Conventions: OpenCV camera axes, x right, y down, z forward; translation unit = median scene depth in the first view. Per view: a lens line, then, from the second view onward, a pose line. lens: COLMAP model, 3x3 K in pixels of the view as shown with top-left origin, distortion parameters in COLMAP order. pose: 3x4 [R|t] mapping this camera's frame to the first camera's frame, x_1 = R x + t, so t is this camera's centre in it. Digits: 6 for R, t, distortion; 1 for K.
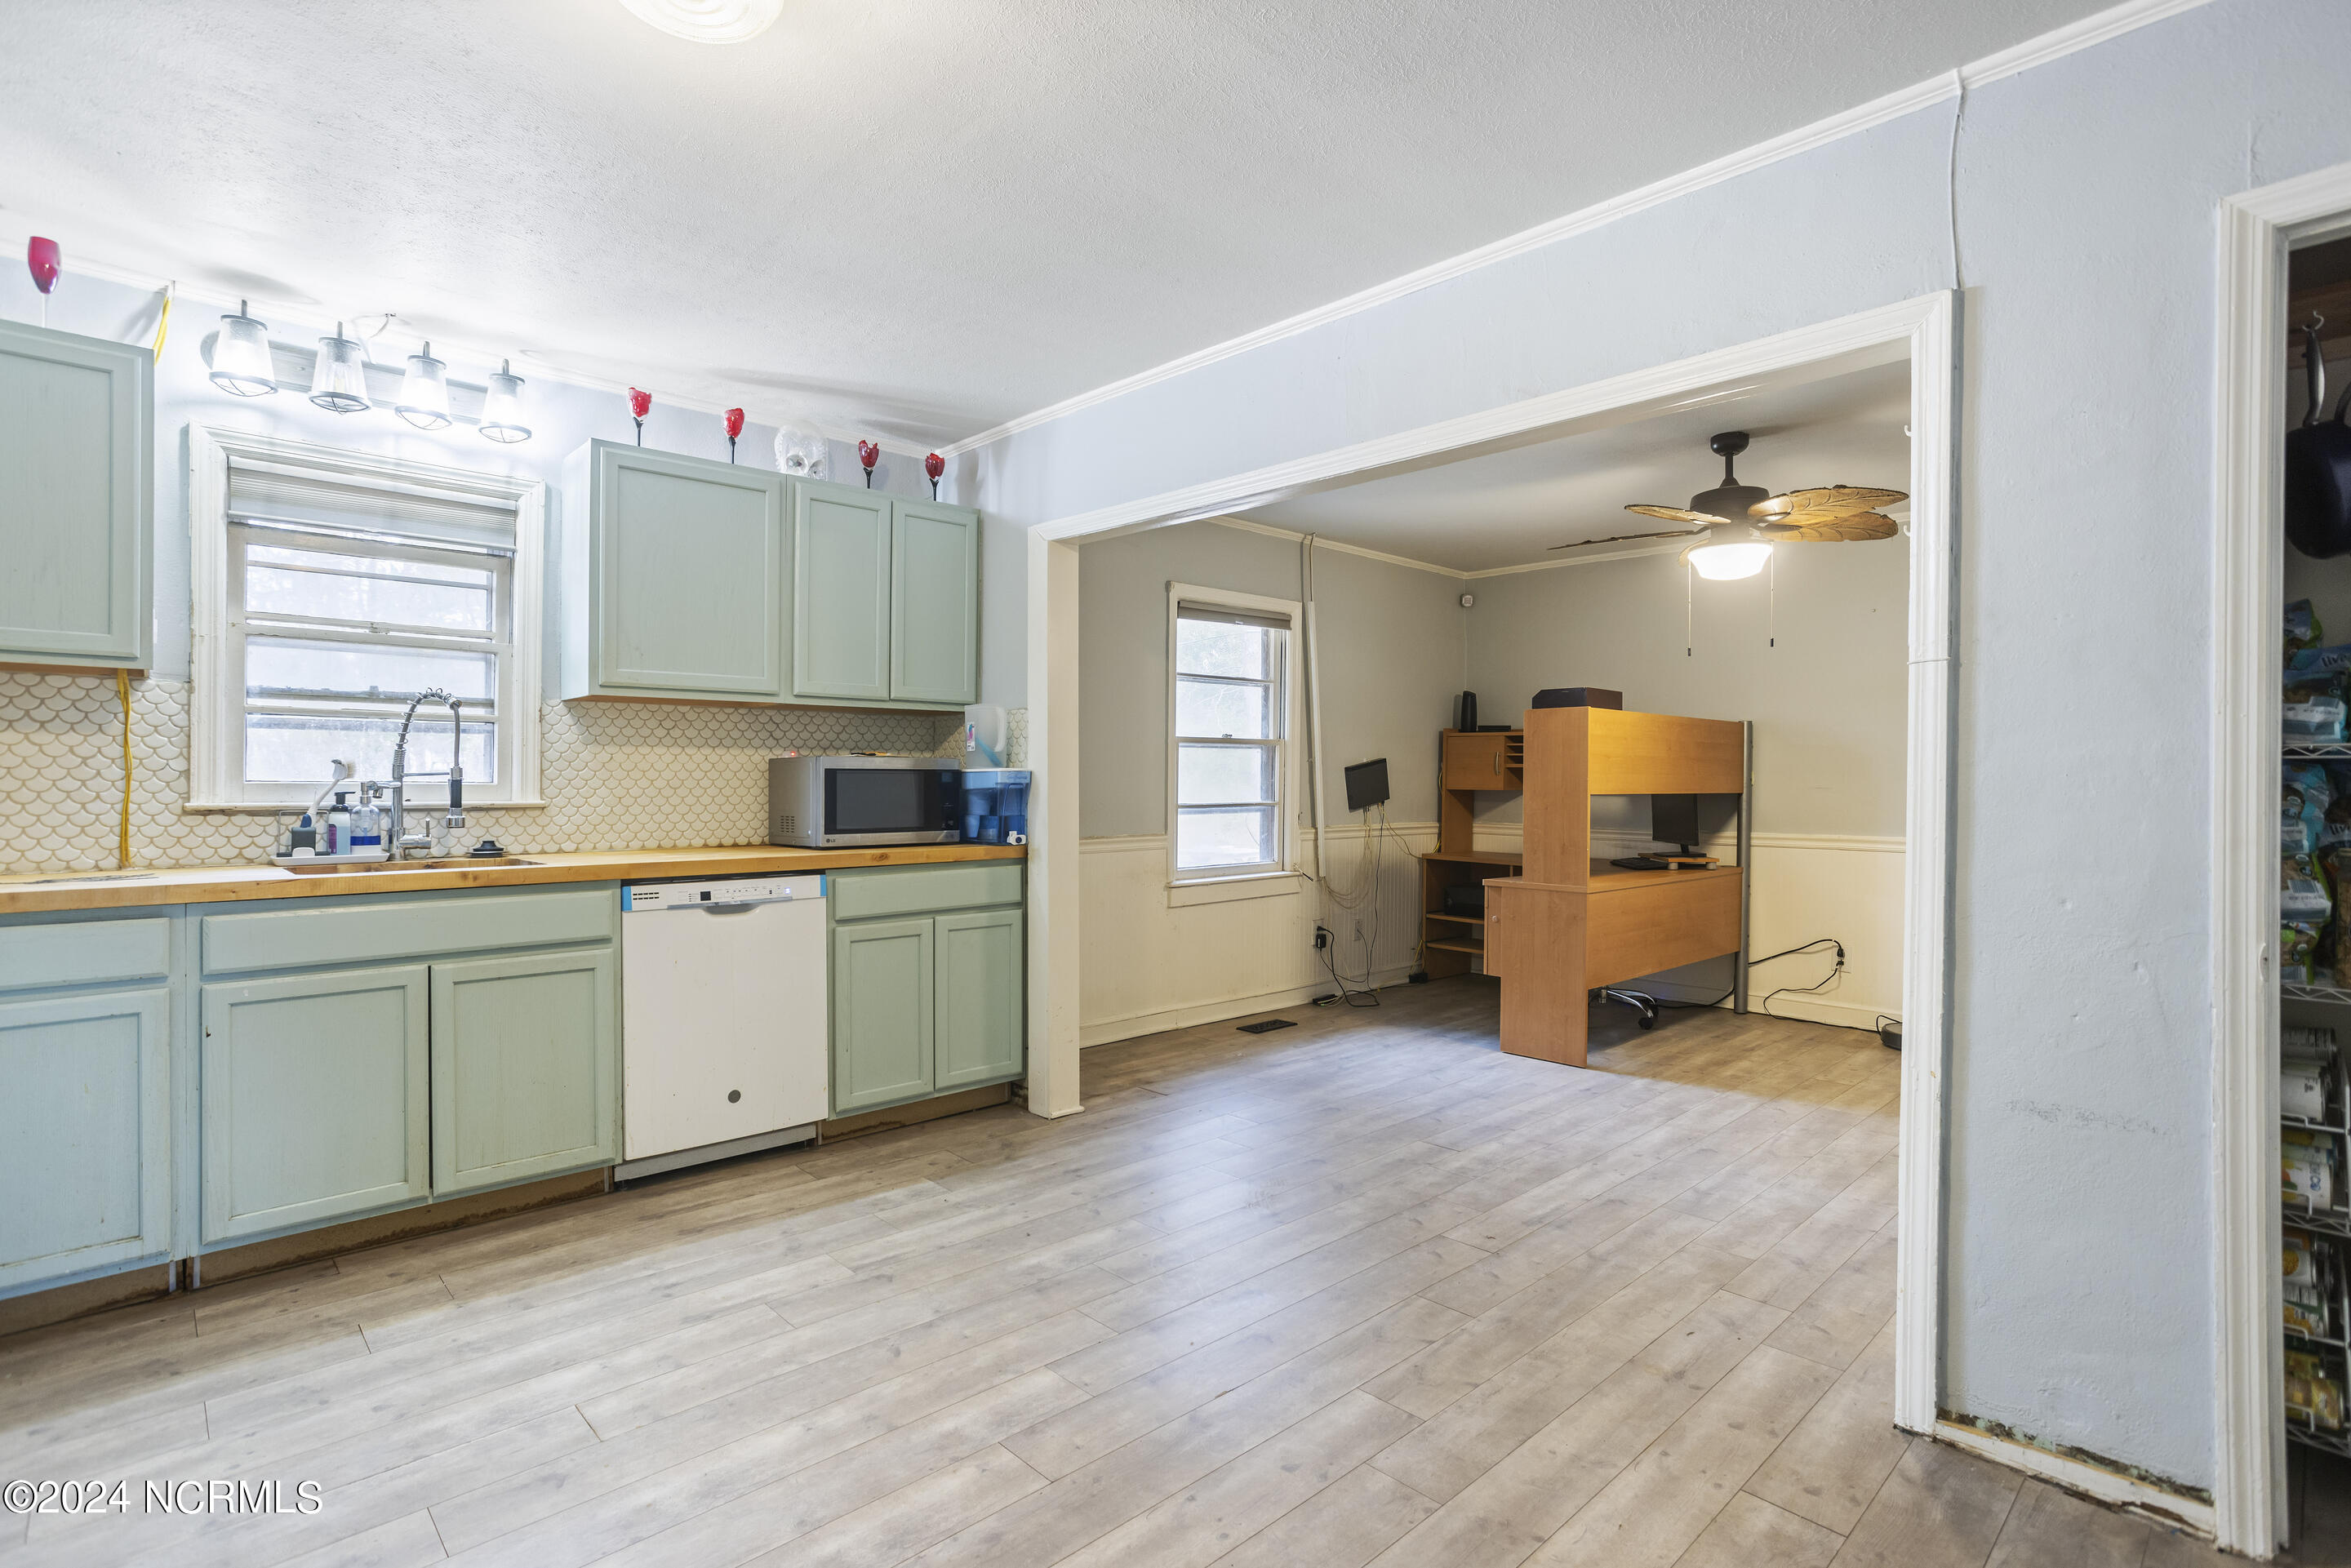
lens RADIAL K [[1146.4, 0, 1178.9], [0, 1146.4, 787.6], [0, 0, 1]] dist [-0.056431, 0.033823]
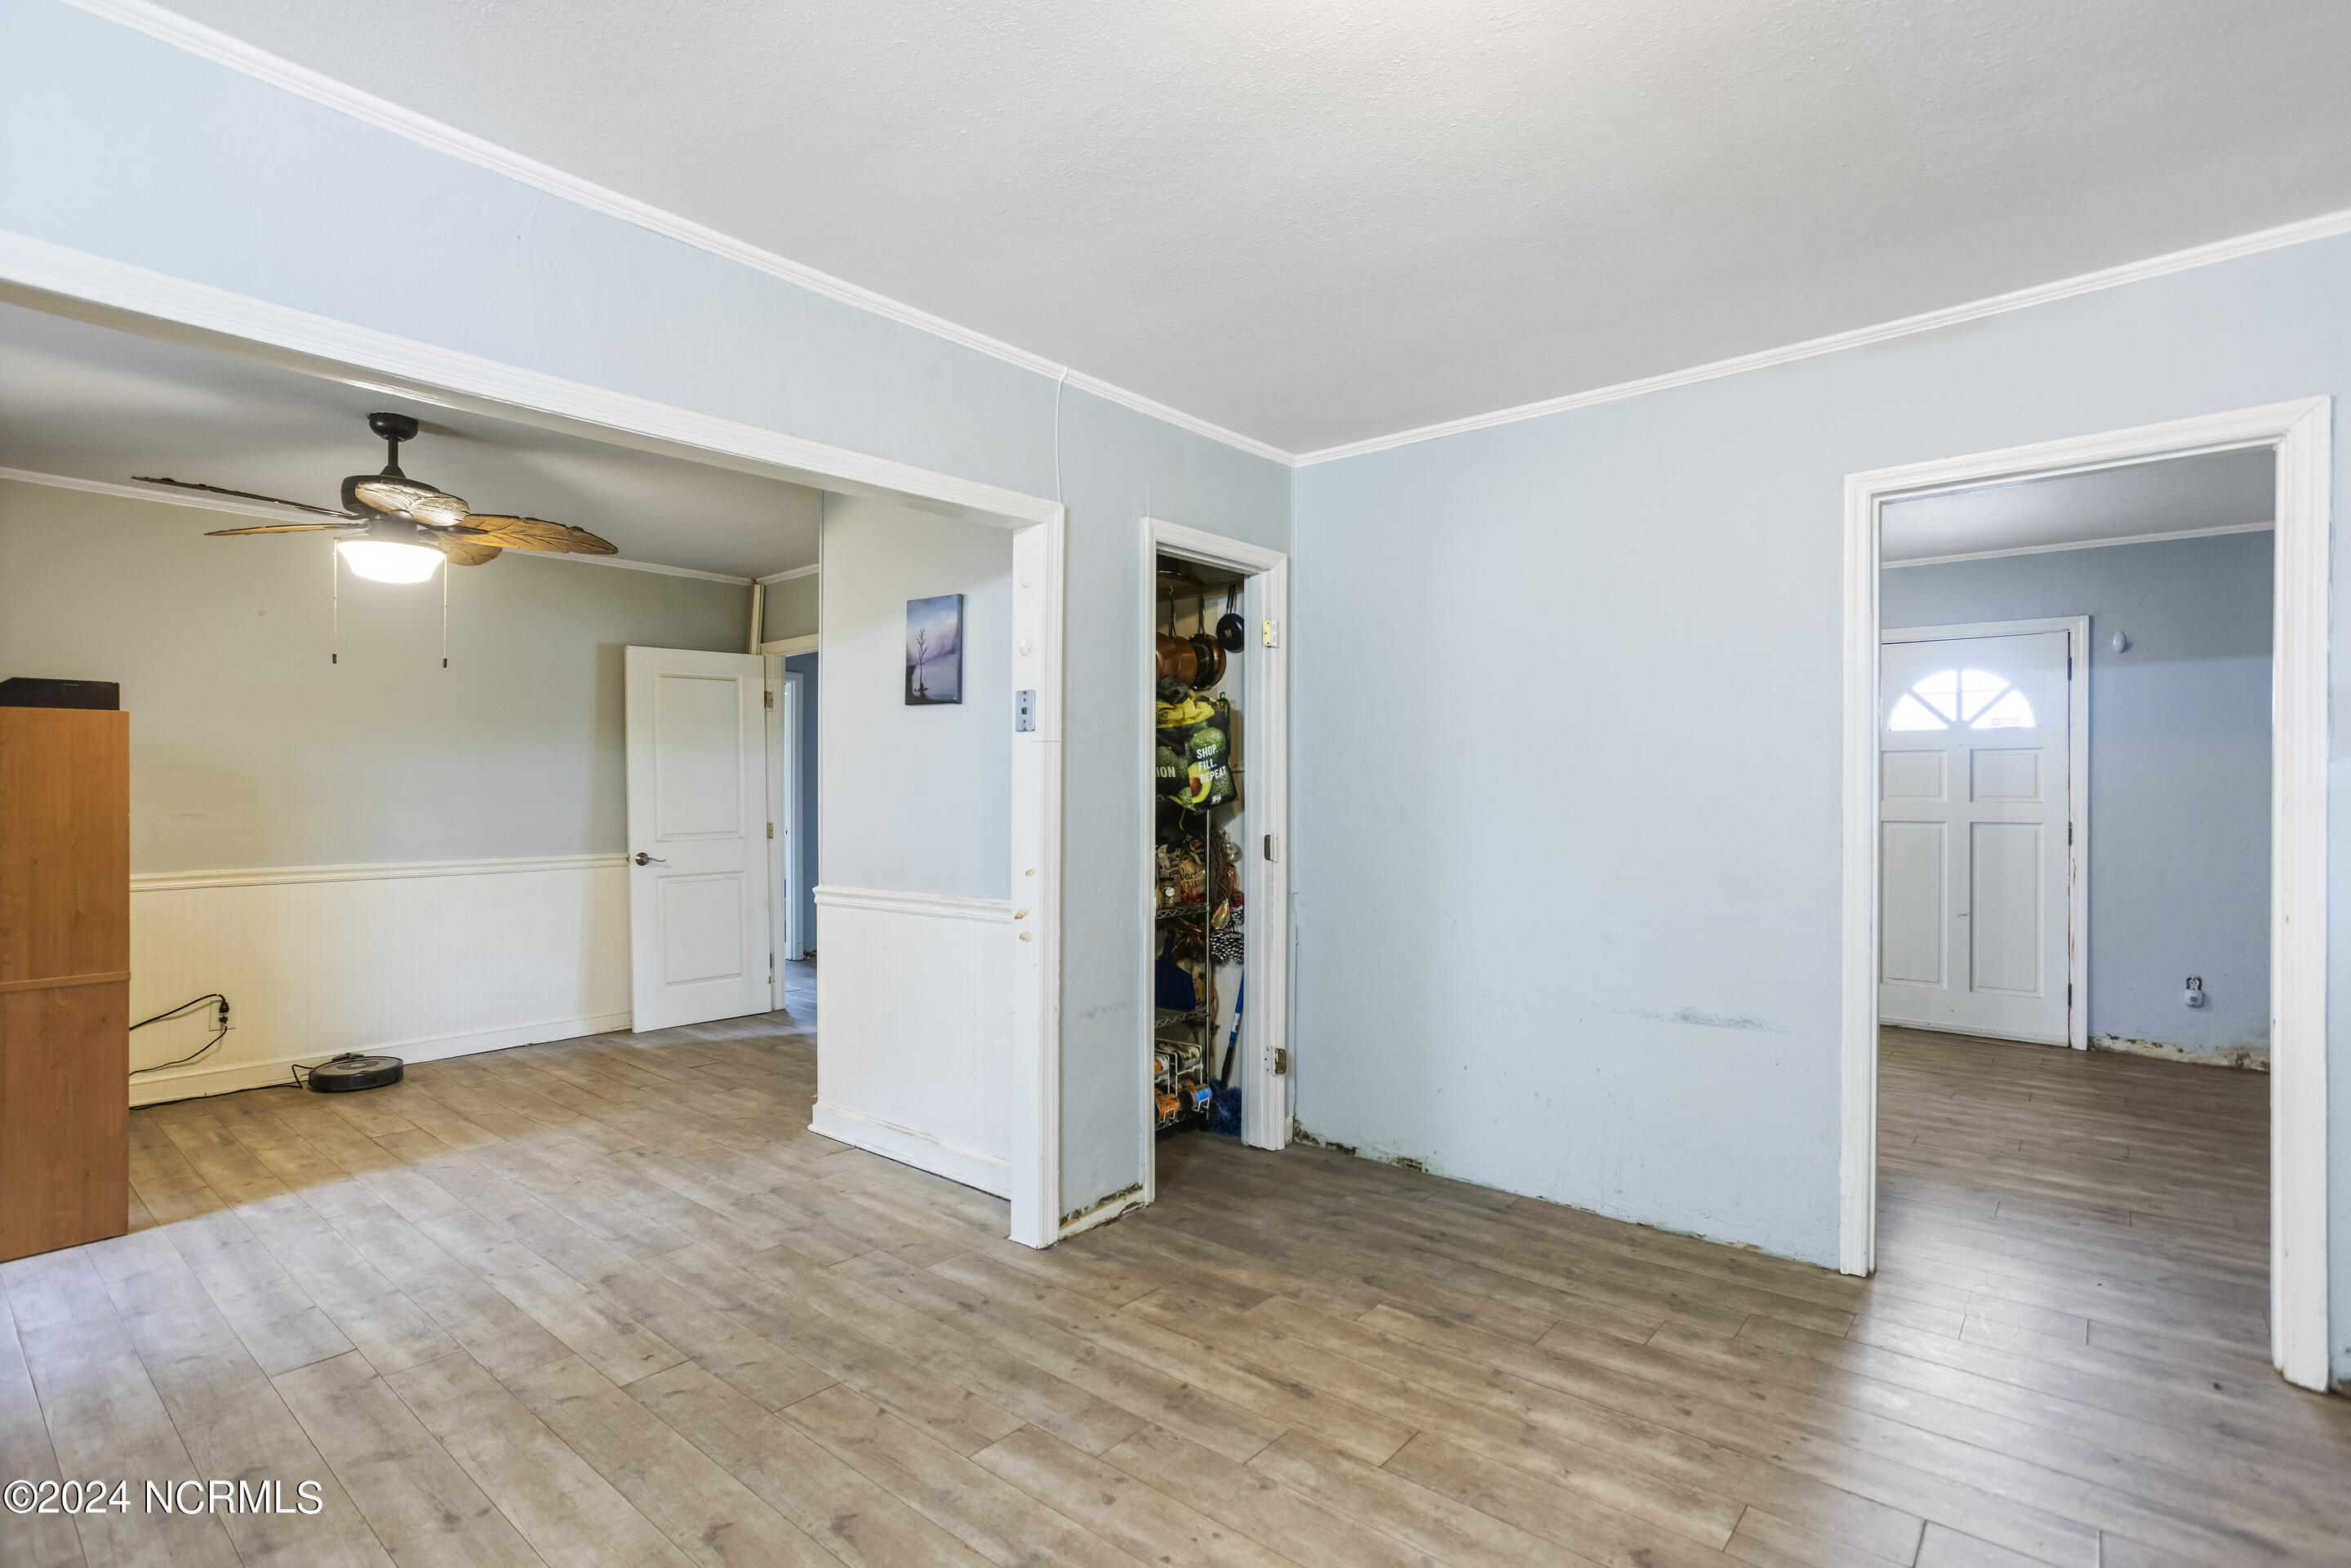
lens RADIAL K [[1146.4, 0, 1178.9], [0, 1146.4, 787.6], [0, 0, 1]] dist [-0.056431, 0.033823]
pose [[-0.122393, -0.007094, 0.992456, -0.588471], [0.006093, 0.999950, 0.007899, -0.038573], [-0.992463, 0.007014, -0.122344, 0.664540]]
